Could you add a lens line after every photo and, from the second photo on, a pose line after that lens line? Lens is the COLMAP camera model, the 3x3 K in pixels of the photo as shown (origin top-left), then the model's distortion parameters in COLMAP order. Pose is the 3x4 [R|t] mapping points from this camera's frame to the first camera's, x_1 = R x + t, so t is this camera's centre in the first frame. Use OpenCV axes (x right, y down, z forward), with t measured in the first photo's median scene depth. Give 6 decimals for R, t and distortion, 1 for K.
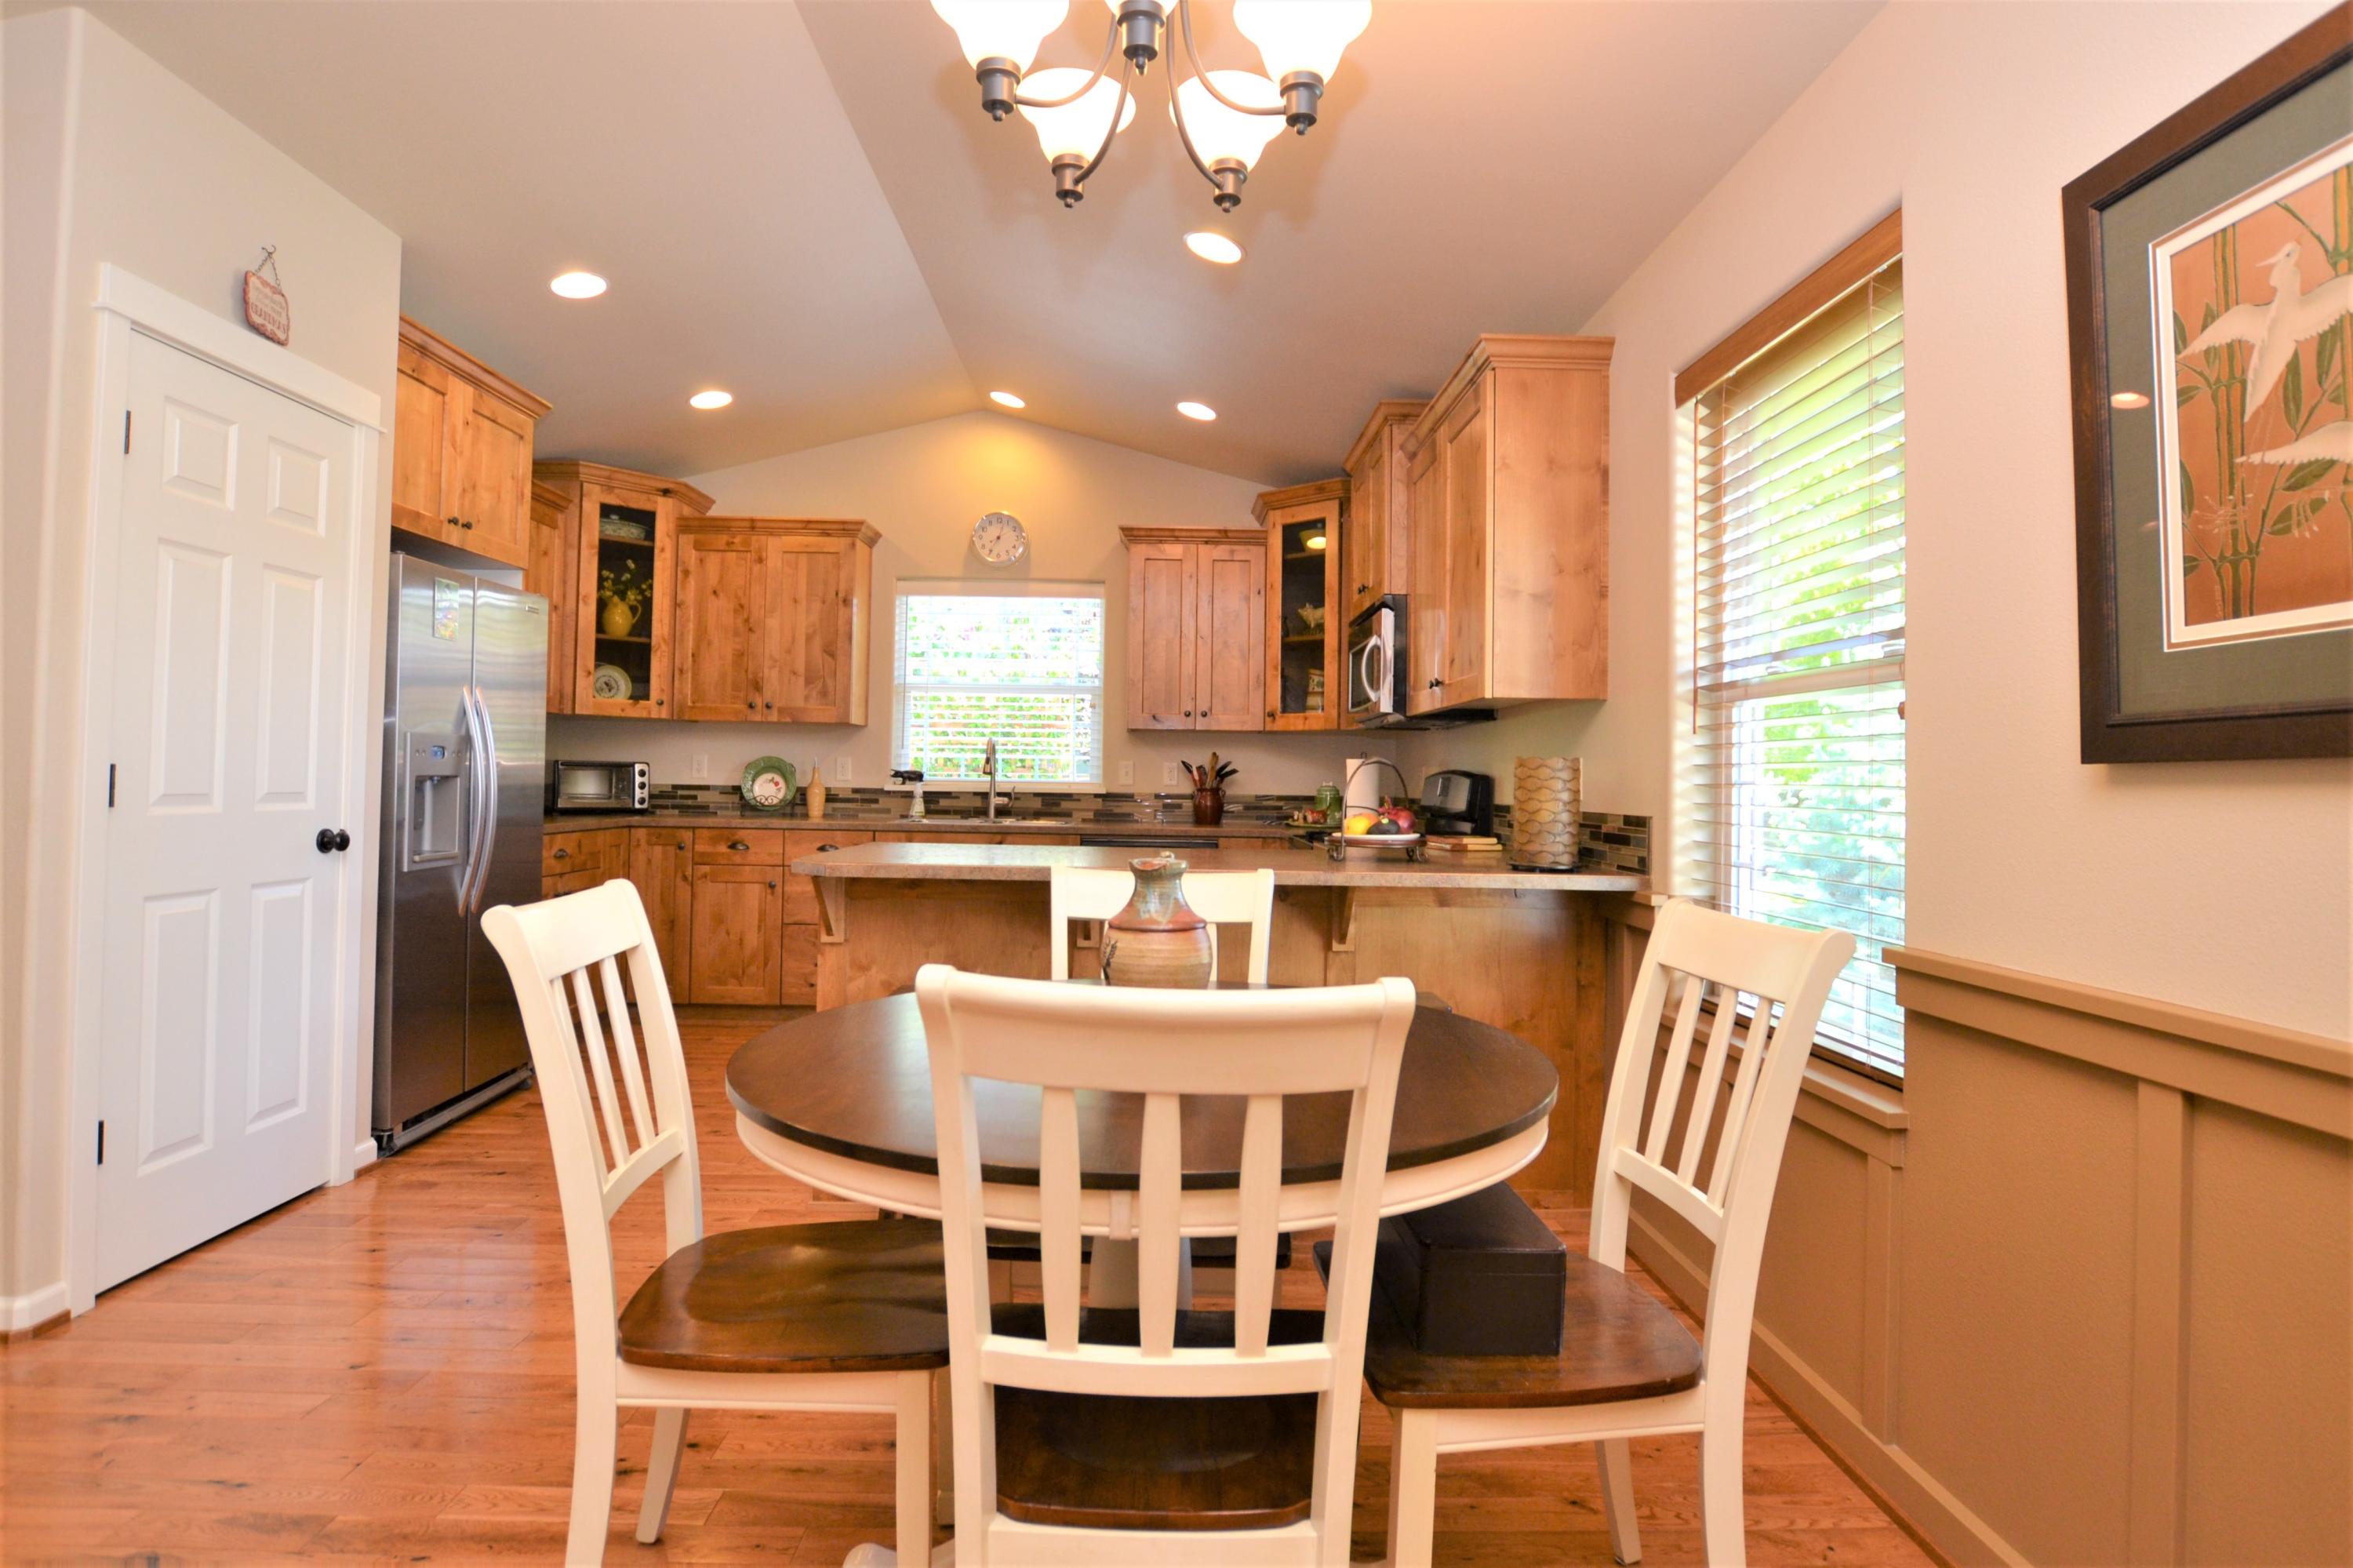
lens RADIAL K [[1228.8, 0, 1171.1], [0, 1228.8, 744.3], [0, 0, 1]] dist [-0.031117, 0.005256]
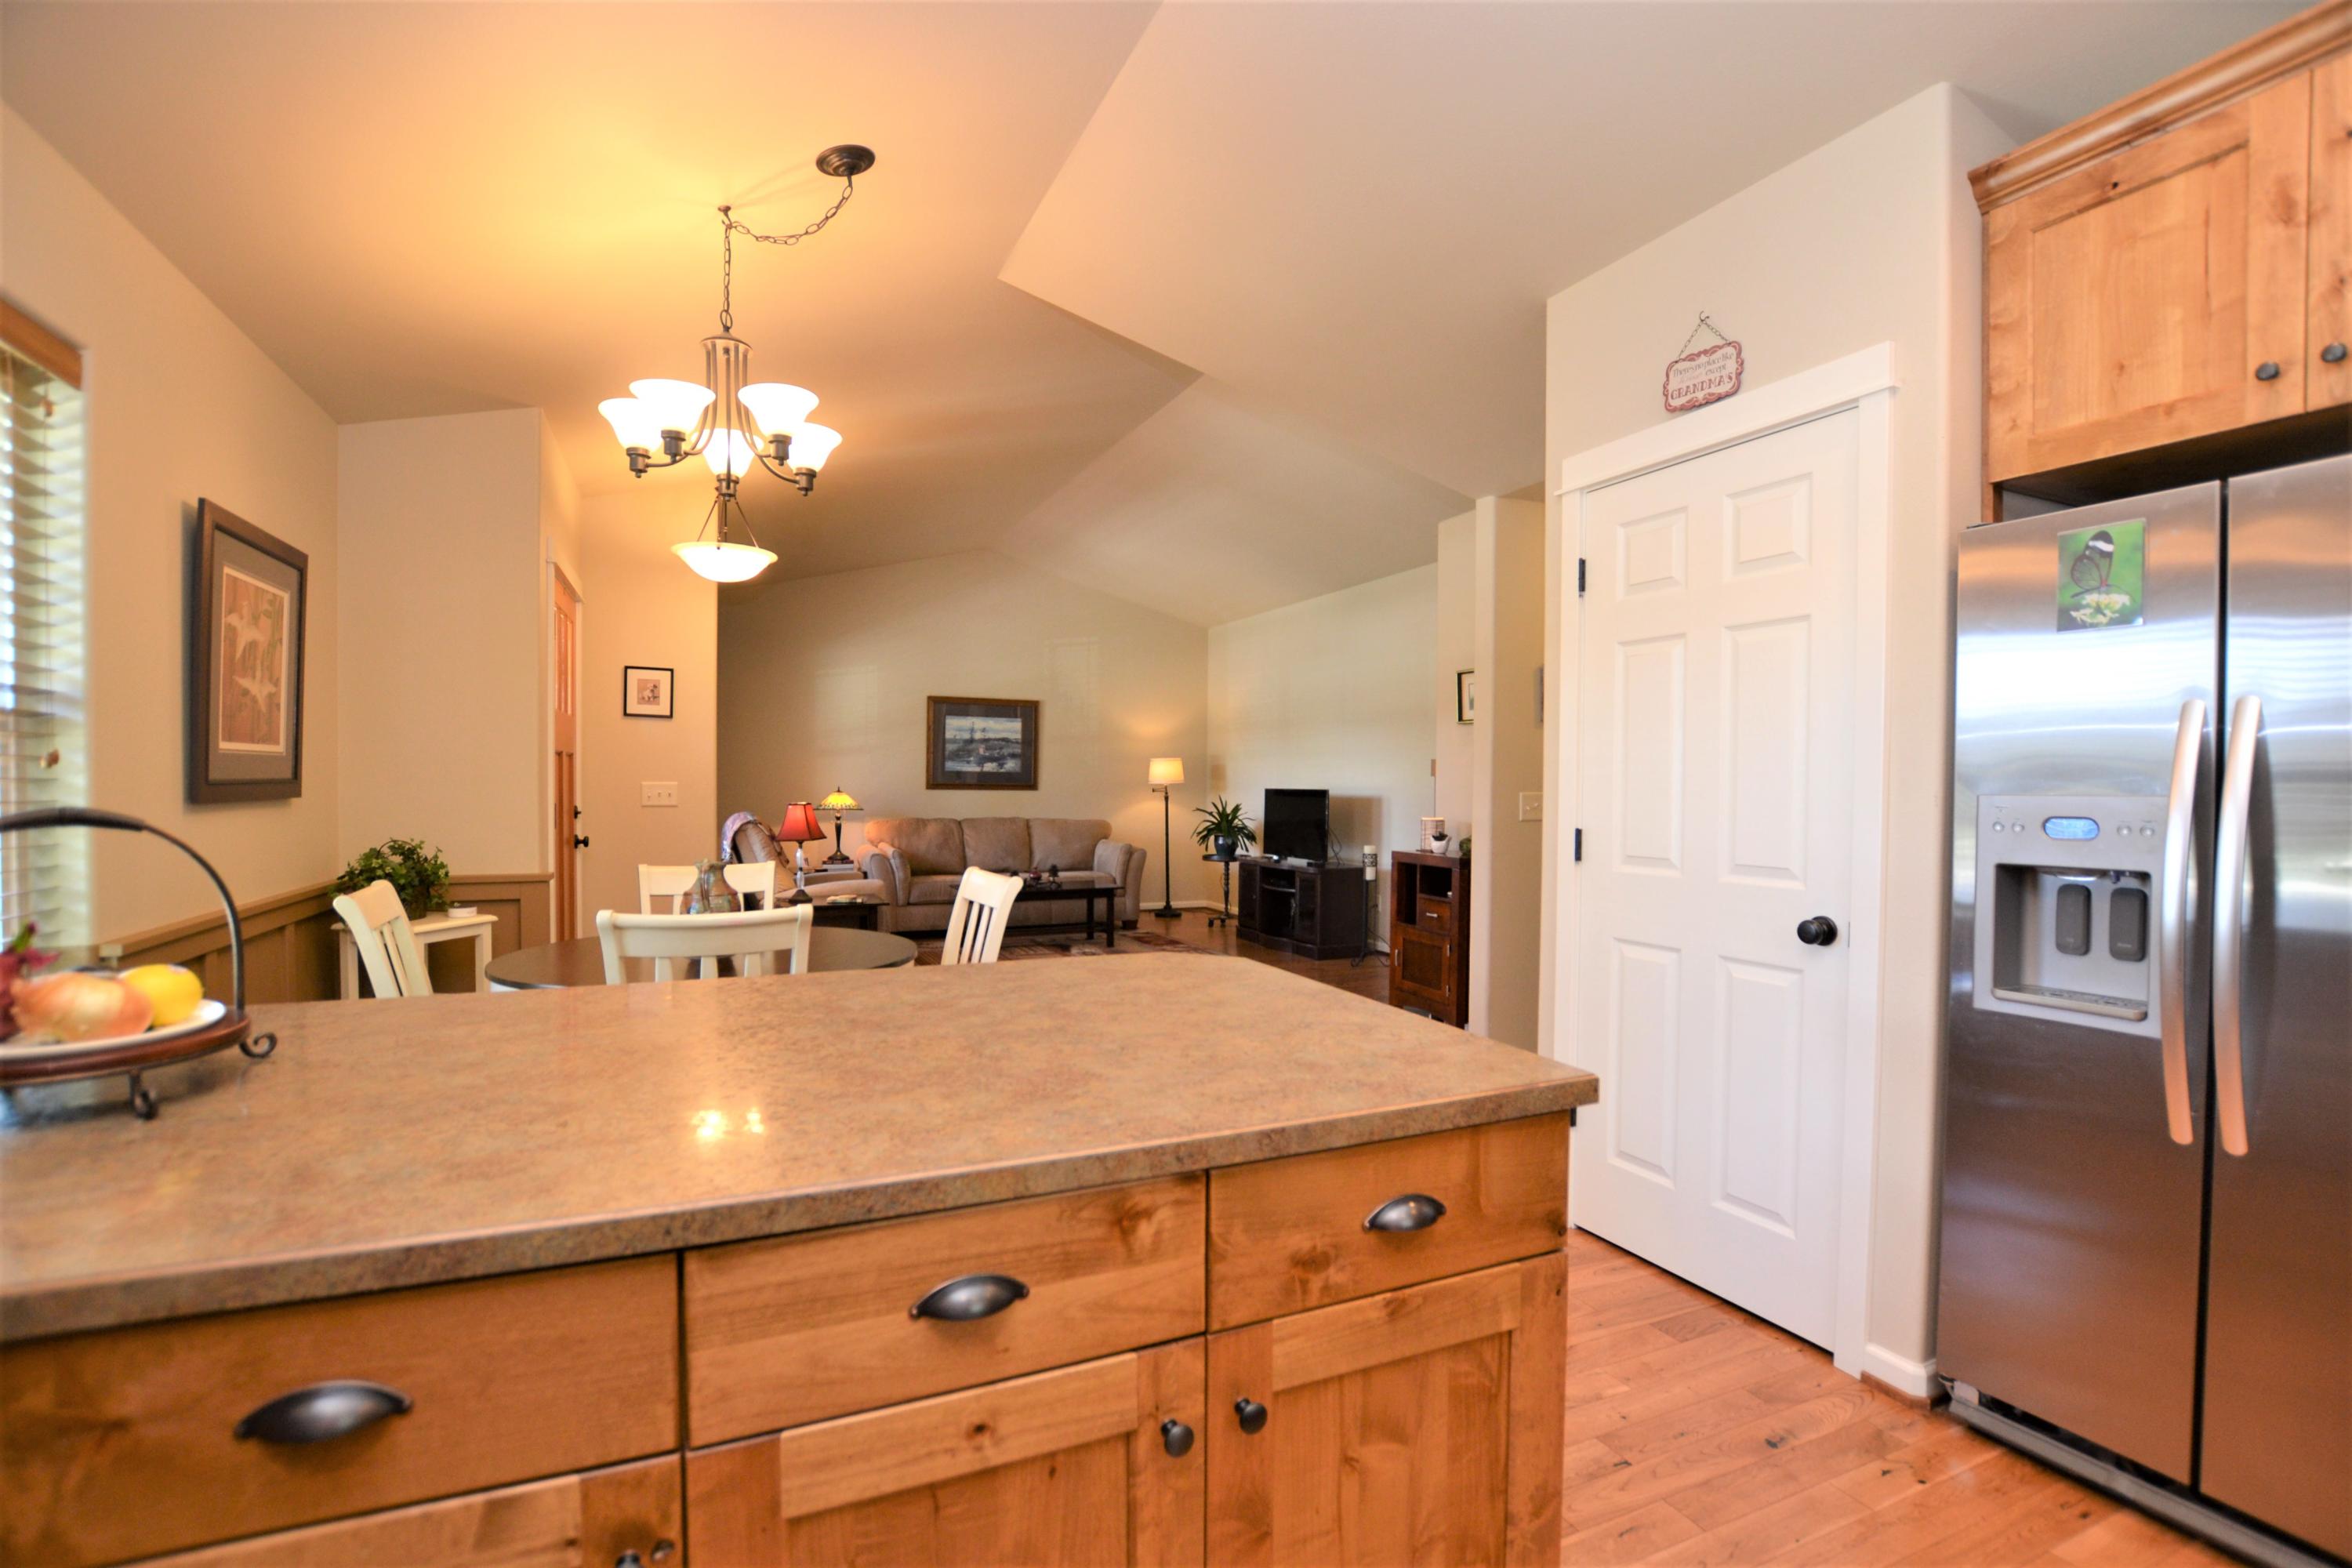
lens RADIAL K [[1054.4, 0, 1175.1], [0, 1054.4, 795.4], [0, 0, 1]] dist [-0.032613, 0.002879]
pose [[-0.916816, -0.020242, -0.398796, -0.006050], [-0.013056, 0.999700, -0.020728, 0.004613], [0.399096, -0.013797, -0.916805, 0.825970]]
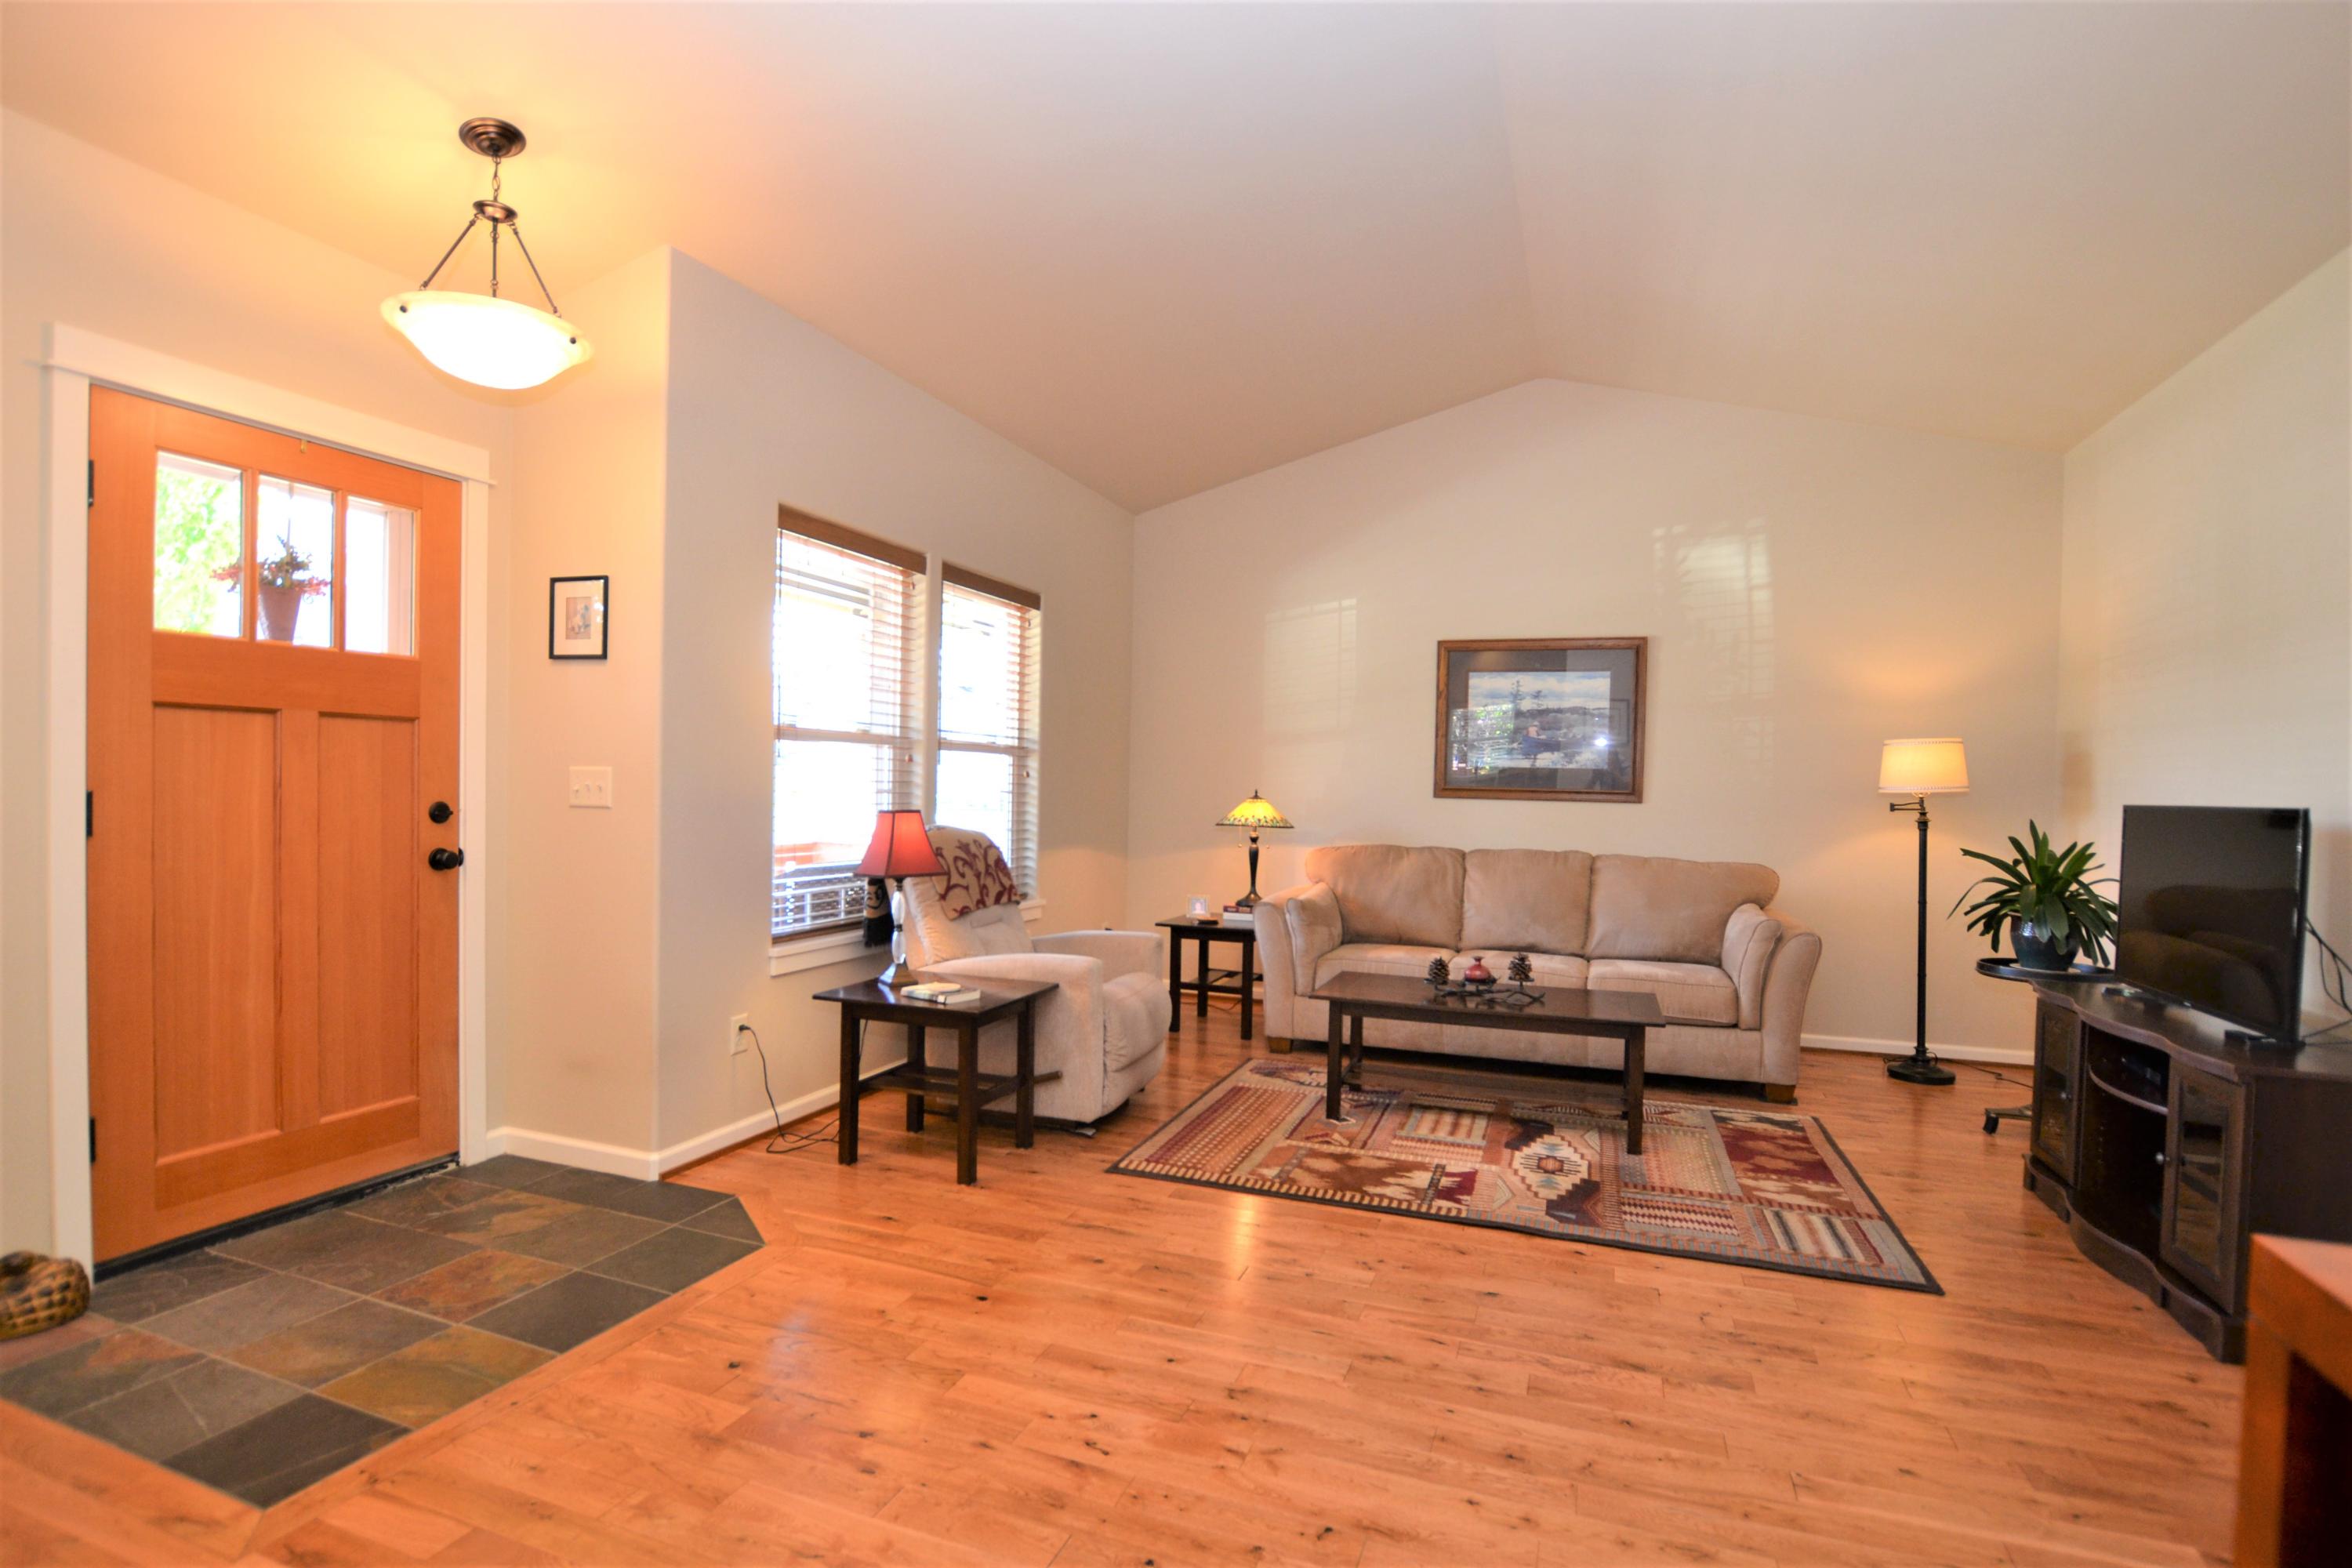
lens RADIAL K [[1135.7, 0, 1170.8], [0, 1135.7, 797.4], [0, 0, 1]] dist [-0.031676, 0.002622]
pose [[-0.929144, -0.040158, 0.367532, -0.451231], [-0.046520, 0.998881, -0.008464, -0.012868], [-0.366781, -0.024961, -0.929972, 0.256042]]
